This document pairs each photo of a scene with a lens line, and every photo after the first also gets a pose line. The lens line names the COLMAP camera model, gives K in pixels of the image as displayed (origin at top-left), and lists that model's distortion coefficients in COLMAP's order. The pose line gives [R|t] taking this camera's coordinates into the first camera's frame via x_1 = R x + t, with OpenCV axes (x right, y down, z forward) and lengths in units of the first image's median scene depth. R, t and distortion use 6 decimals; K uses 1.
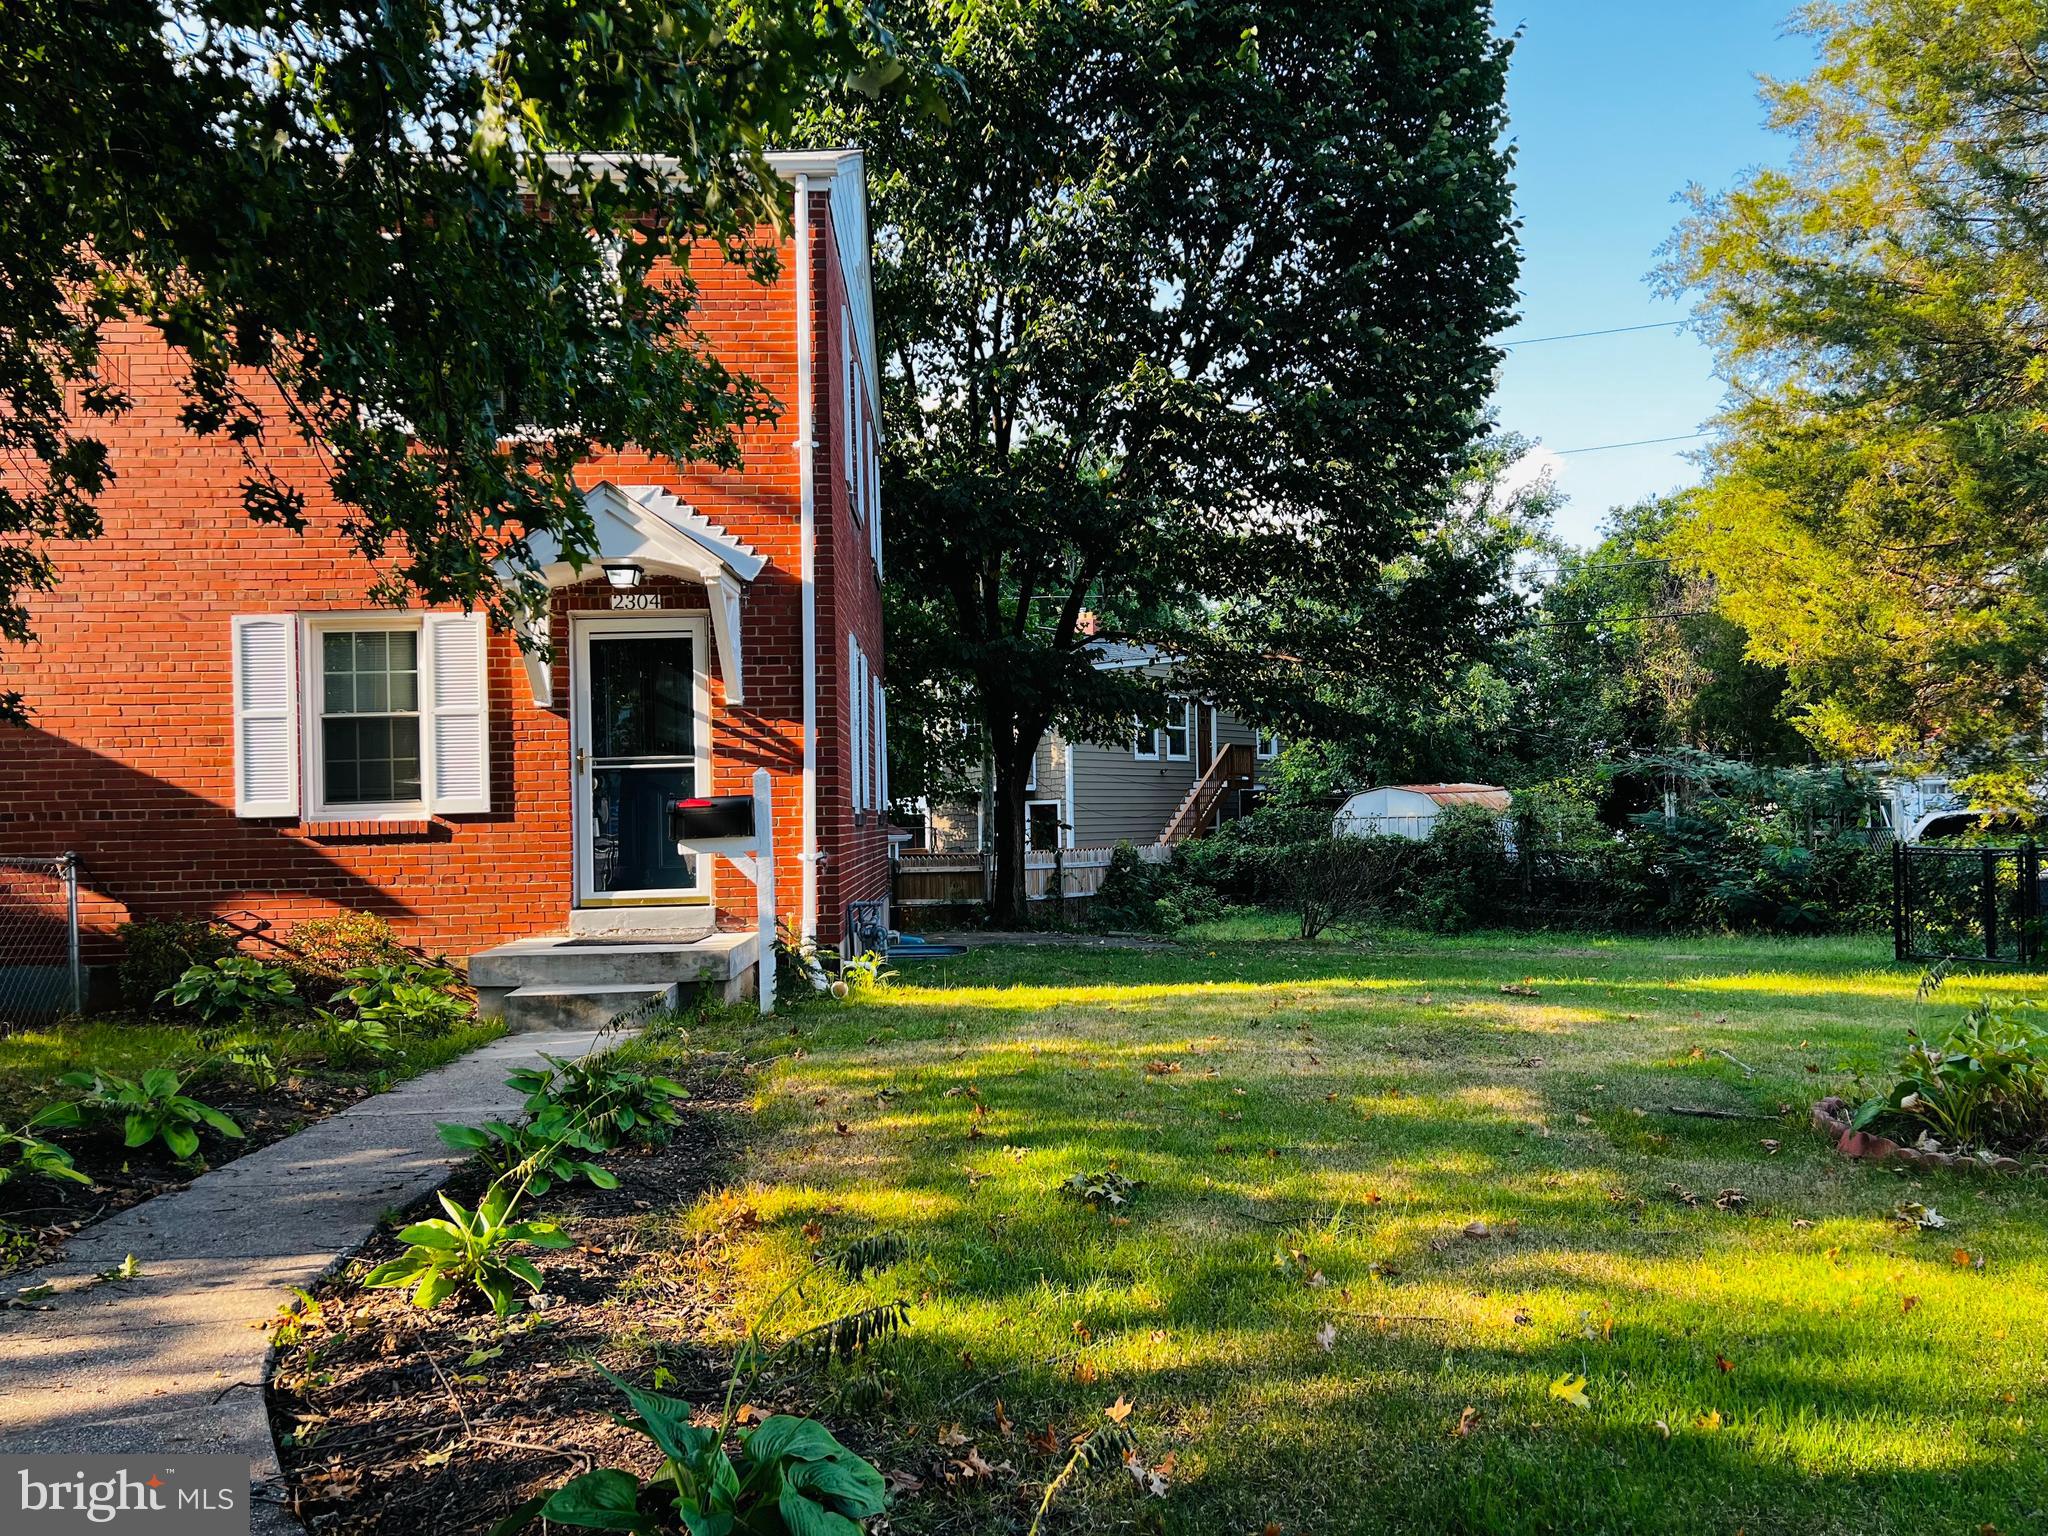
lens RADIAL K [[1556.6, 0, 1017.1], [0, 1556.6, 775.7], [0, 0, 1]] dist [0.015726, 0.002435]
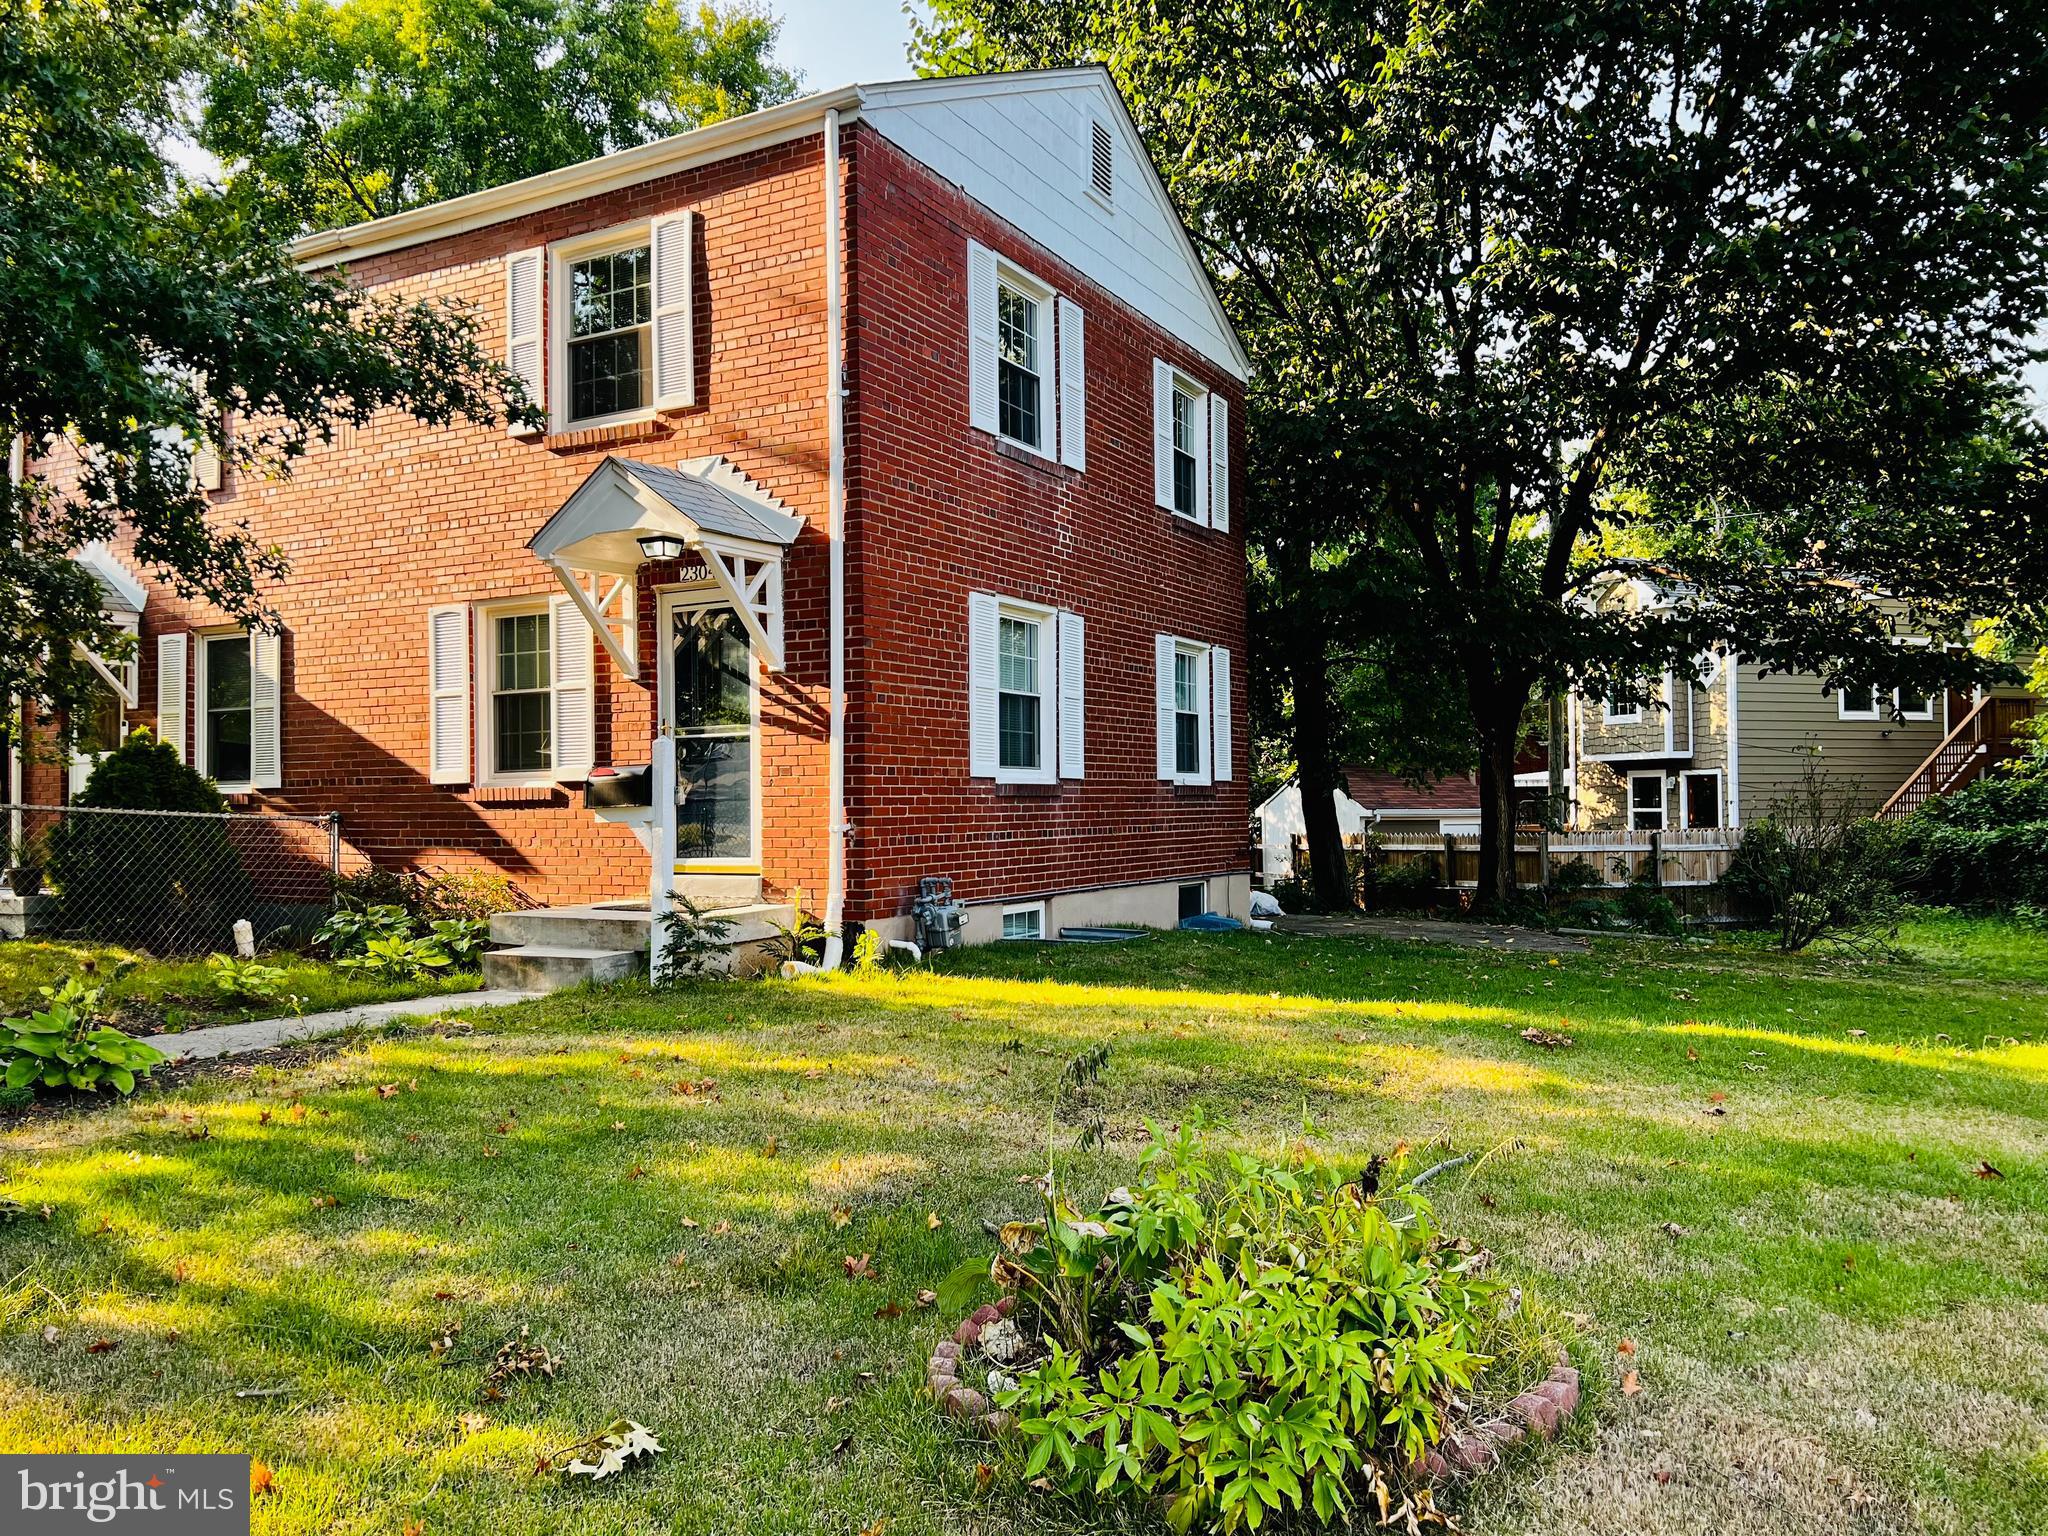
lens RADIAL K [[1556.6, 0, 1021.2], [0, 1556.6, 766.9], [0, 0, 1]] dist [0.015726, 0.002435]
pose [[0.845868, -0.000070, -0.533392, 0.468630], [0.007639, 0.999899, 0.011982, 0.003721], [0.533337, -0.014209, 0.845784, 0.255128]]
